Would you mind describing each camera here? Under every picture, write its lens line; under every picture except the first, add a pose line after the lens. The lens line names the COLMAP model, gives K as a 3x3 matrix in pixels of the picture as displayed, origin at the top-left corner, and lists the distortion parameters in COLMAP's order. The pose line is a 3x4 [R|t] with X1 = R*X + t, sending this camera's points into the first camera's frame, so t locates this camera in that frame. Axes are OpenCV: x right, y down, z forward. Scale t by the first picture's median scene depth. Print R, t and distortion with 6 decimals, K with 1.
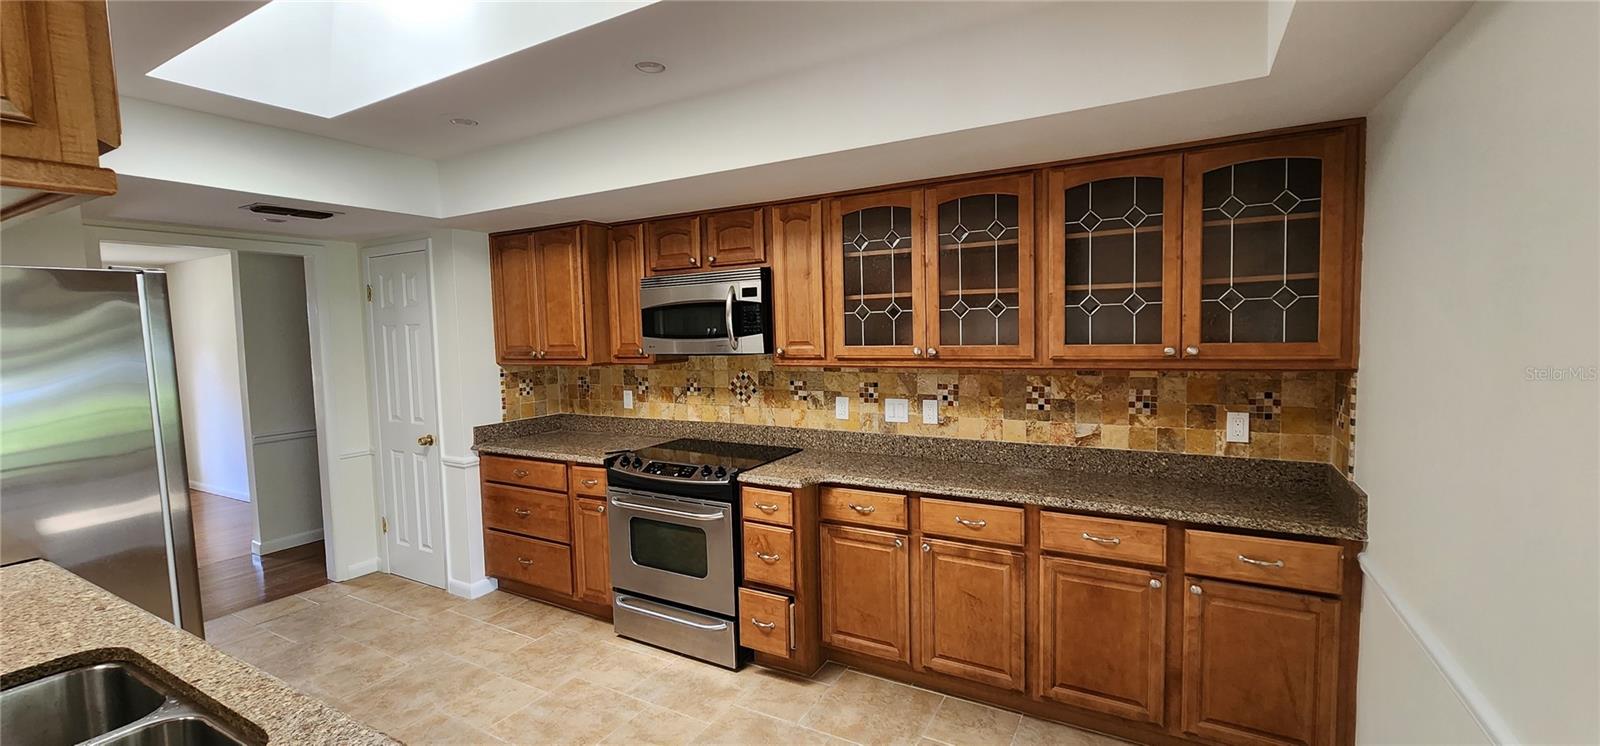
lens RADIAL K [[657.4, 0, 800.0], [0, 657.4, 373.0], [0, 0, 1]] dist [0.000728, -0.002928]
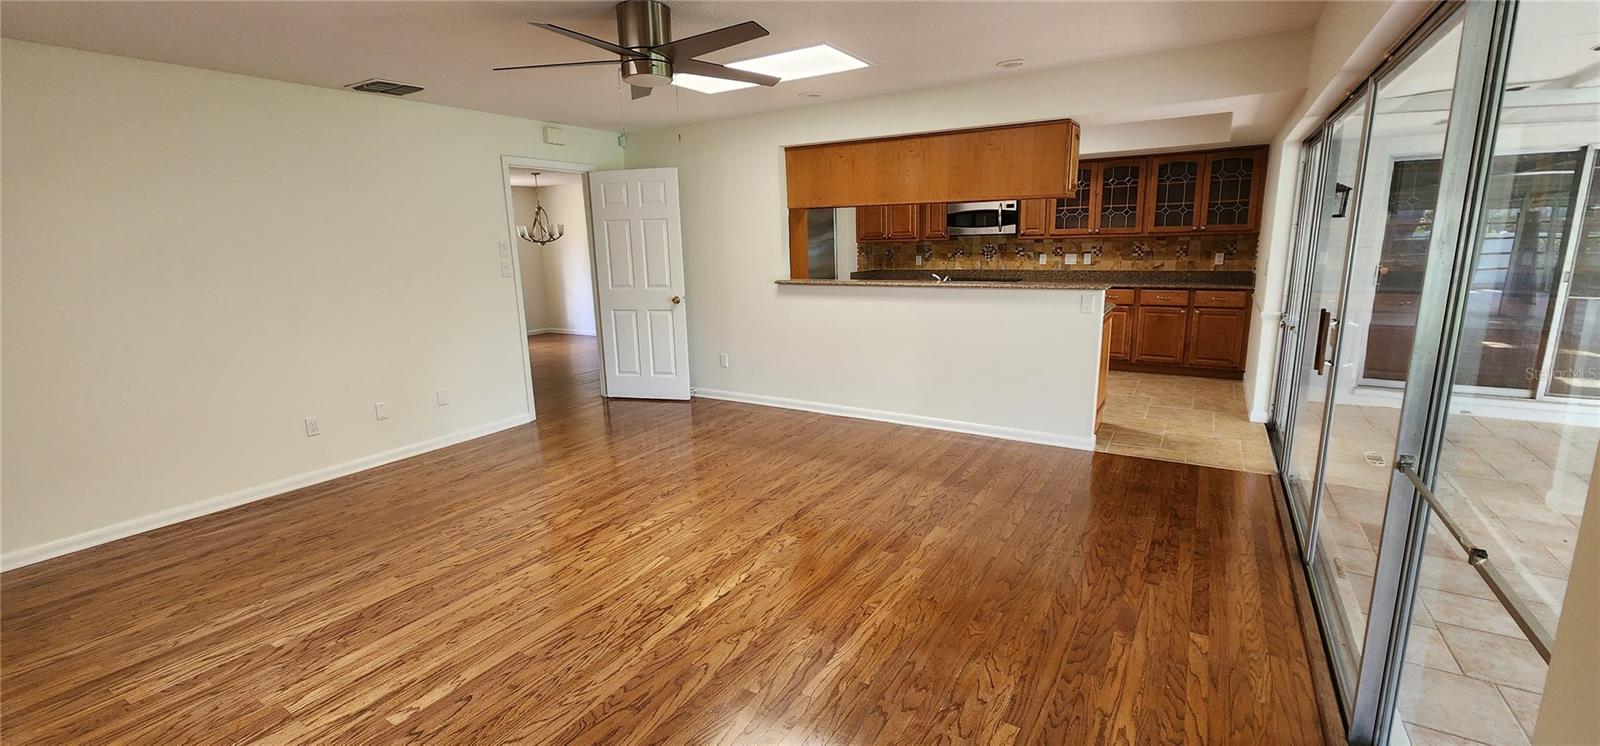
lens RADIAL K [[657.4, 0, 800.0], [0, 657.4, 373.0], [0, 0, 1]] dist [0.000728, -0.002928]
pose [[0.999464, 0.003695, -0.032537, -0.835078], [0.000733, 0.990837, 0.135061, 0.163475], [0.032738, -0.135012, 0.990303, -1.557963]]
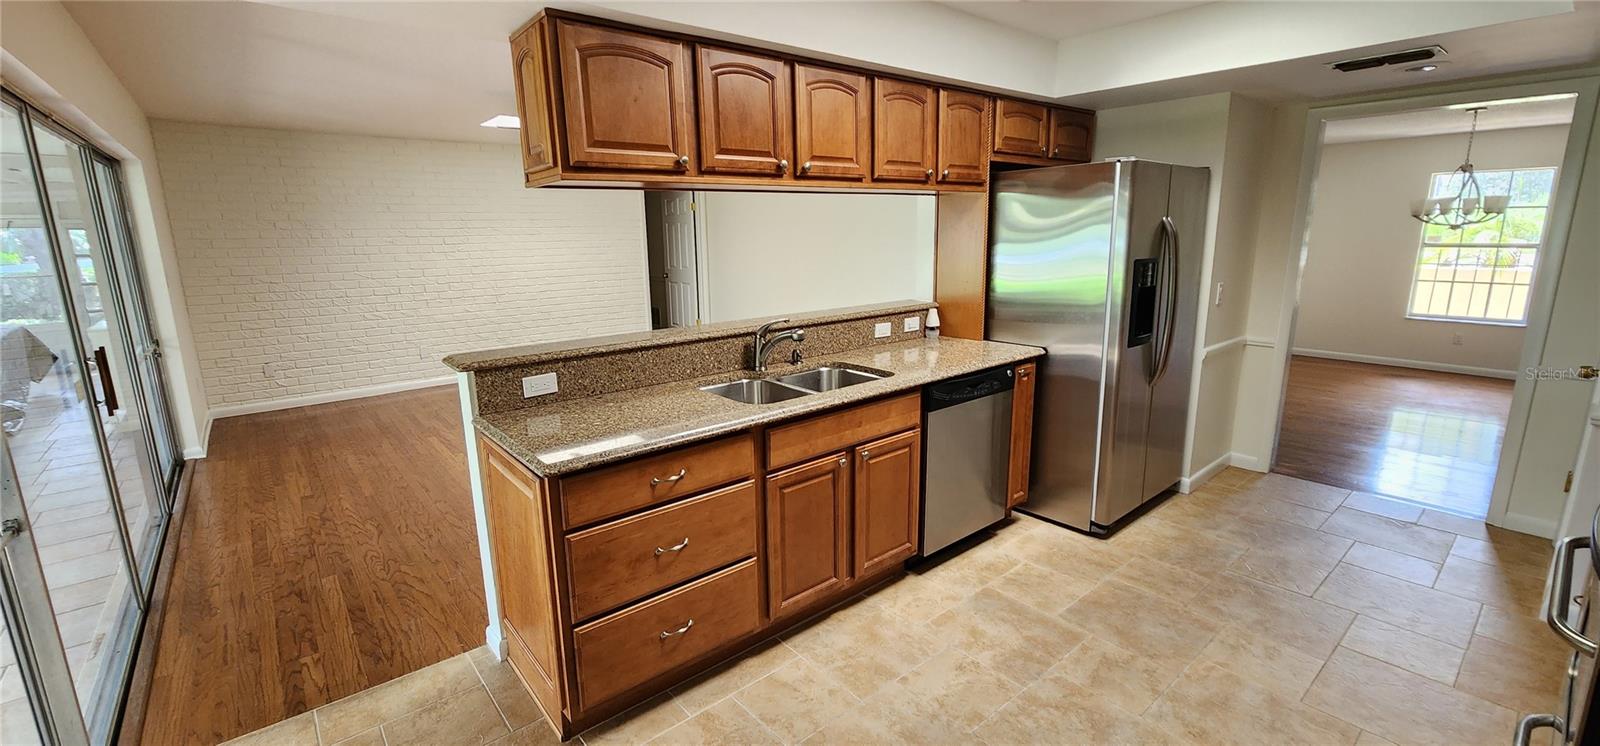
lens RADIAL K [[657.4, 0, 800.0], [0, 657.4, 373.0], [0, 0, 1]] dist [0.000728, -0.002928]
pose [[-0.340778, 0.220478, -0.913925, 0.727435], [-0.041985, 0.967574, 0.249075, -0.057670], [0.939206, 0.123250, -0.320472, 1.197343]]
